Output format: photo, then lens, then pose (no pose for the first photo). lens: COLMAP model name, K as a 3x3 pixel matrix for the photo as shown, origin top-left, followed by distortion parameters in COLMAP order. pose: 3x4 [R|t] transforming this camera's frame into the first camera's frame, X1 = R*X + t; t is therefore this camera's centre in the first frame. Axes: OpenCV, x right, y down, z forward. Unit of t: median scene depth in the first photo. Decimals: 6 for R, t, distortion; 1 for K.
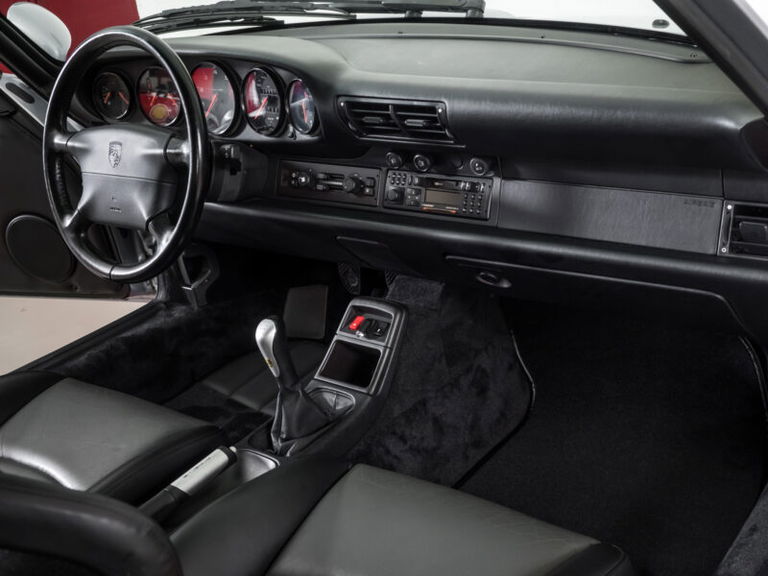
lens RADIAL K [[1115.7, 0, 384.1], [0, 1115.7, 288.9], [0, 0, 1]] dist [-0.025634, 0.000000]
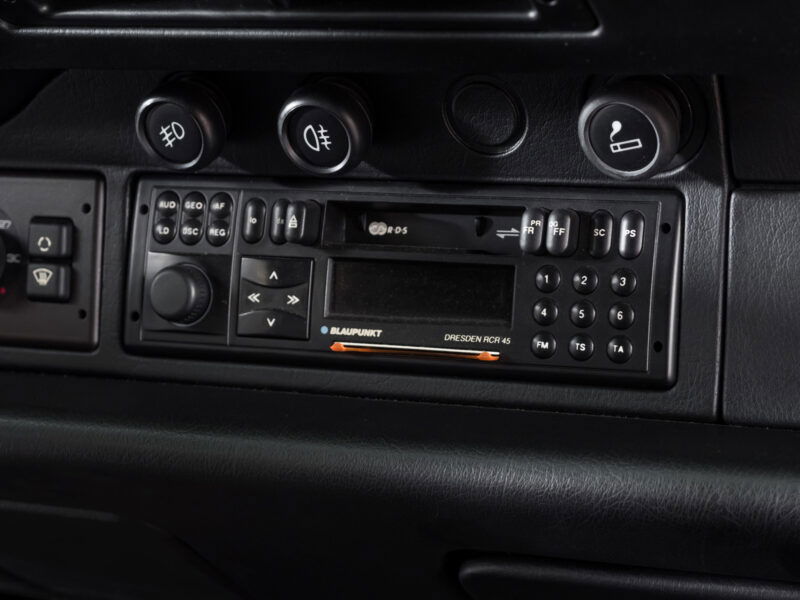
lens RADIAL K [[2507.9, 0, 399.6], [0, 2507.9, 300.0], [0, 0, 1]] dist [-0.007022, 0.000000]
pose [[0.973658, -0.059424, 0.220133, -0.057325], [0.073607, 0.995669, -0.056792, -0.052359], [-0.215805, 0.071499, 0.973815, 0.523205]]
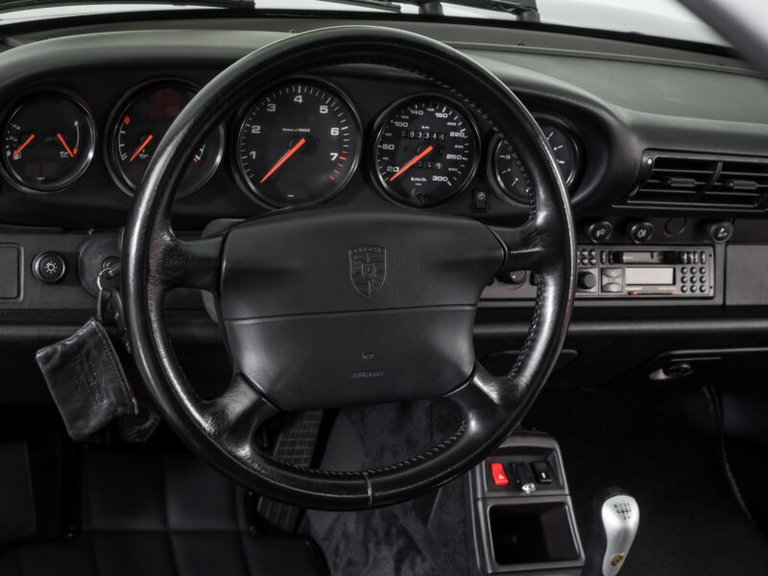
lens RADIAL K [[1430.1, 0, 384.2], [0, 1430.1, 287.2], [0, 0, 1]] dist [-0.079296, 0.000000]
pose [[0.451048, -0.138129, 0.881746, -0.852482], [0.117324, 0.988554, 0.094845, -0.182608], [-0.884755, 0.060670, 0.462091, 0.708006]]
